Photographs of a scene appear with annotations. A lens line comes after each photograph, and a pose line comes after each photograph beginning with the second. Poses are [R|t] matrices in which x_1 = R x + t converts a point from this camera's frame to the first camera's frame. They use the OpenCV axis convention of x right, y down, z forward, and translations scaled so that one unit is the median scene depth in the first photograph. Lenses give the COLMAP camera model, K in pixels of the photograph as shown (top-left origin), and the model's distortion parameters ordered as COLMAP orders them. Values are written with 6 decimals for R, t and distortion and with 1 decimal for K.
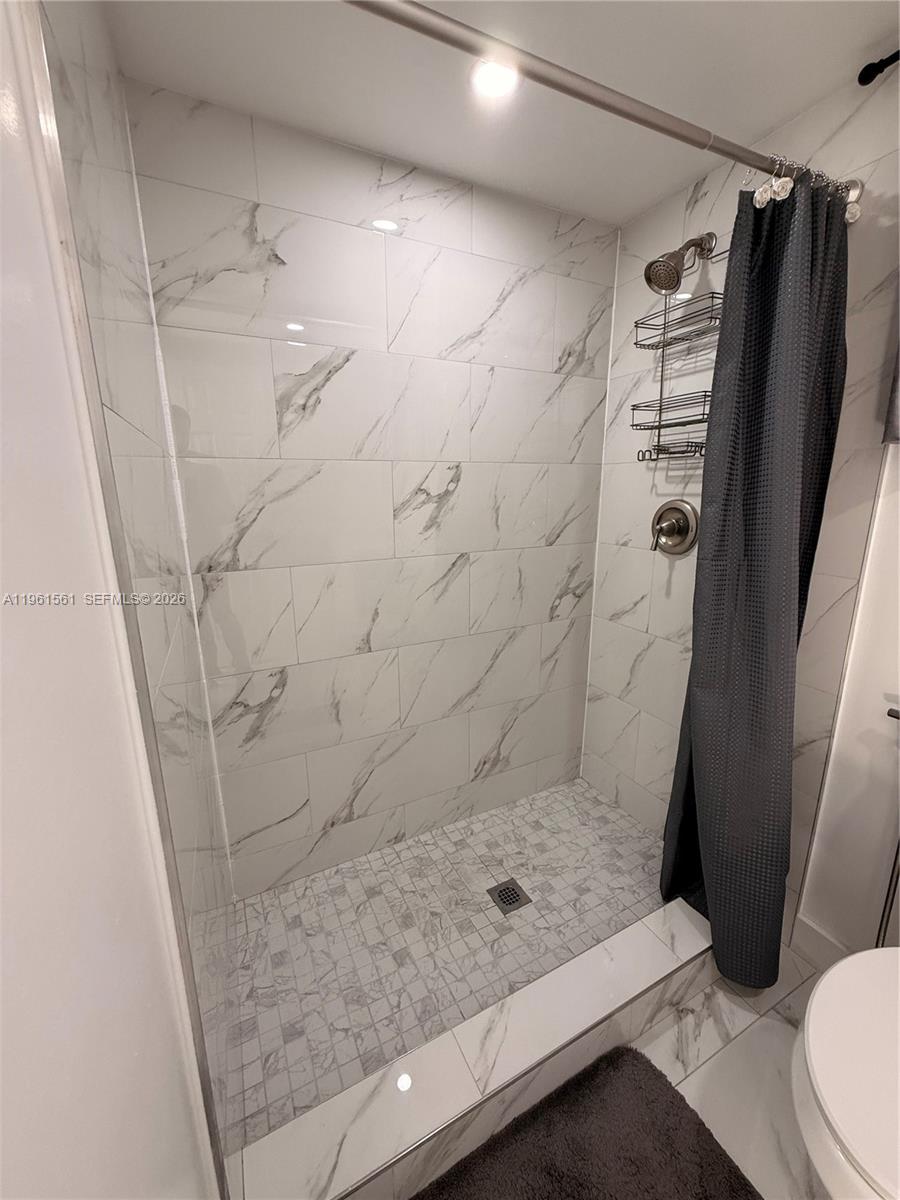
lens RADIAL K [[480.1, 0, 450.1], [0, 480.1, 597.0], [0, 0, 1]] dist [0.001551, -0.000344]
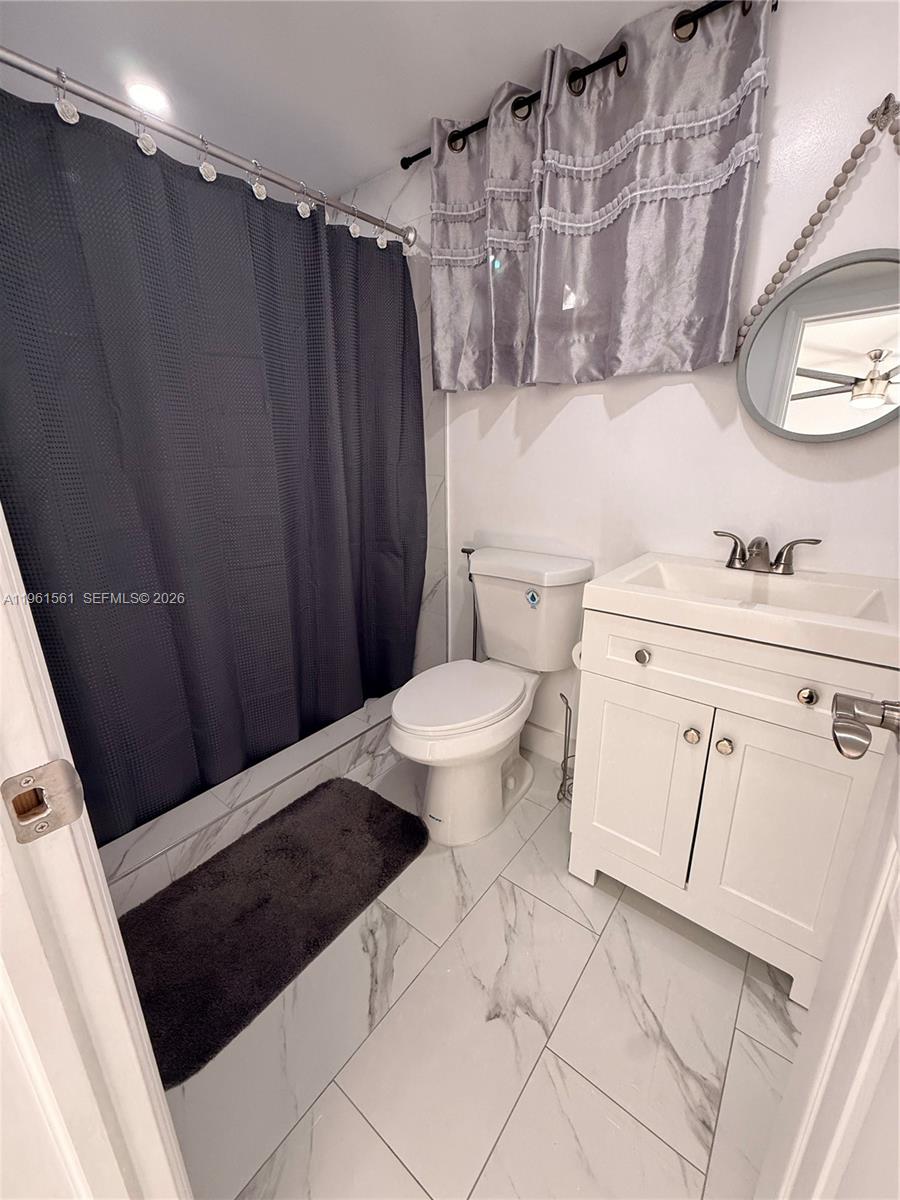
lens RADIAL K [[480.1, 0, 448.3], [0, 480.1, 594.7], [0, 0, 1]] dist [0.001551, -0.000344]
pose [[0.905476, -0.120005, 0.407076, 0.146198], [0.094912, 0.992155, 0.081367, 0.277492], [-0.413647, -0.035040, 0.909763, -0.632353]]
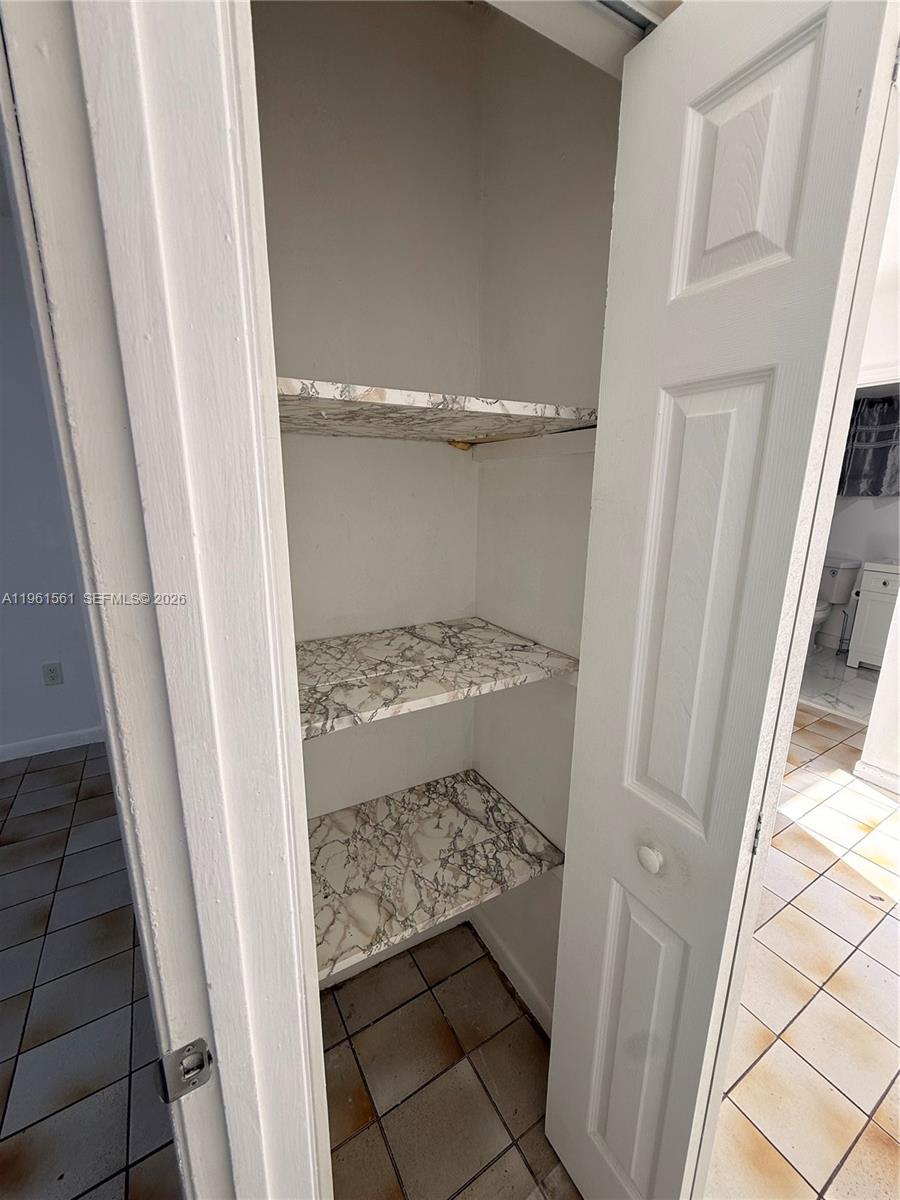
lens RADIAL K [[480.1, 0, 451.9], [0, 480.1, 598.5], [0, 0, 1]] dist [0.001551, -0.000344]
pose [[0.996463, -0.005583, 0.083850, -2.670707], [0.005297, 0.999979, 0.003639, 0.632258], [-0.083869, -0.003182, 0.996472, -3.244552]]
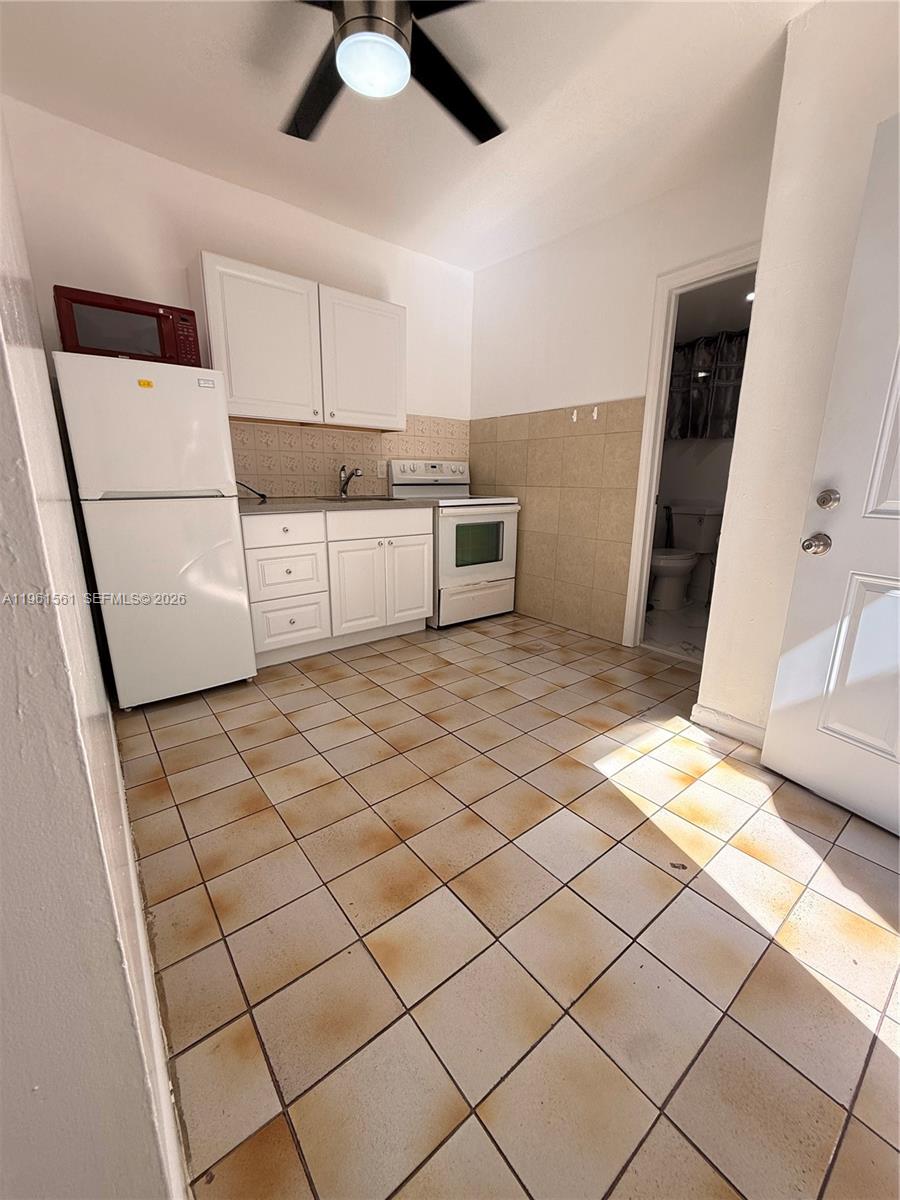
lens RADIAL K [[480.1, 0, 450.6], [0, 480.1, 597.4], [0, 0, 1]] dist [0.001551, -0.000344]
pose [[0.977282, -0.036505, 0.208777, -1.863688], [0.033483, 0.999277, 0.017990, 0.941887], [-0.209283, -0.010591, 0.977798, -2.806175]]
